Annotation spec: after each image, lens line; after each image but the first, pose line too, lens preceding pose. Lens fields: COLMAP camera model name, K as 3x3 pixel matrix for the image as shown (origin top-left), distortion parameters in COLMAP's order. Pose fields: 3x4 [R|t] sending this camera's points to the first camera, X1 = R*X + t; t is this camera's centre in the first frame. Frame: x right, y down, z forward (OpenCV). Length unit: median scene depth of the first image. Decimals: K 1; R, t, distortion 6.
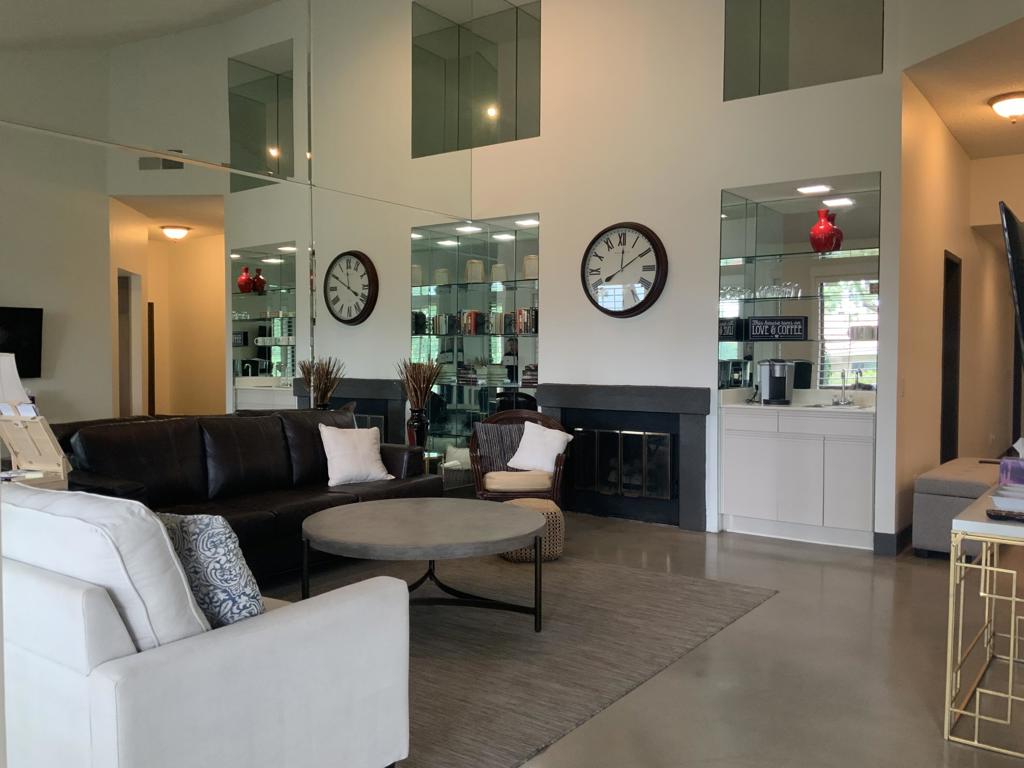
lens RADIAL K [[848.2, 0, 512.0], [0, 848.2, 384.0], [0, 0, 1]] dist [0.085146, -0.003940]
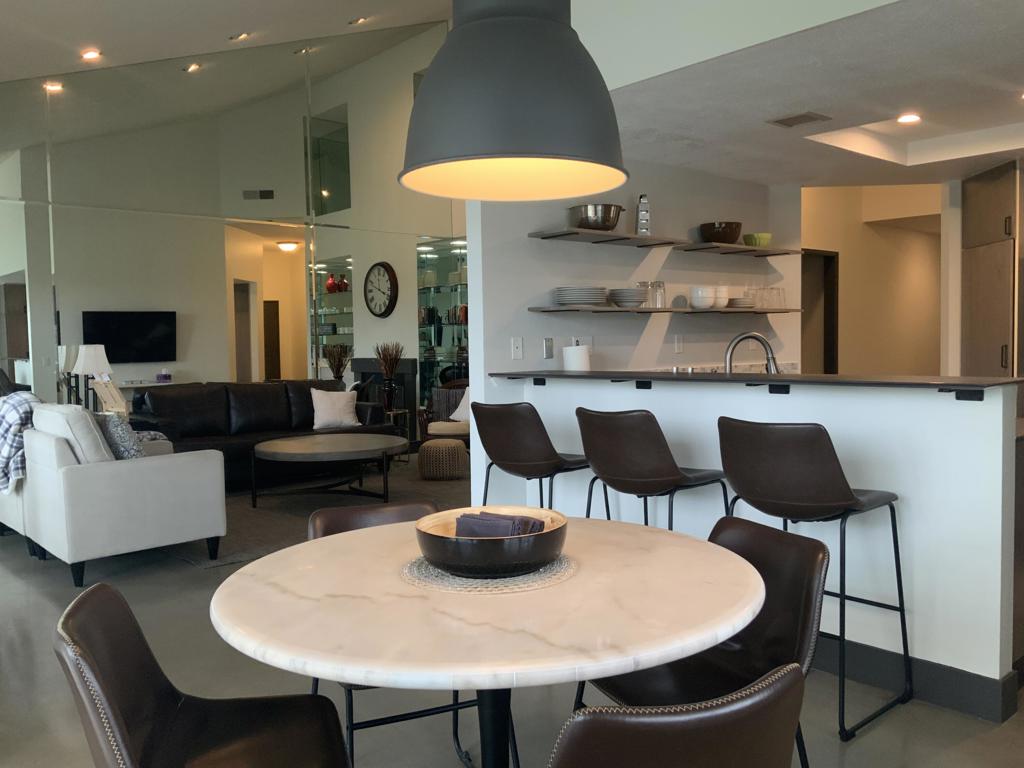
lens RADIAL K [[866.0, 0, 510.5], [0, 866.0, 368.3], [0, 0, 1]] dist [0.134790, 0.001065]
pose [[0.975734, -0.011770, -0.218643, 0.309026], [0.012999, 0.999907, 0.004185, 0.006659], [0.218574, -0.006926, 0.975796, -0.287795]]
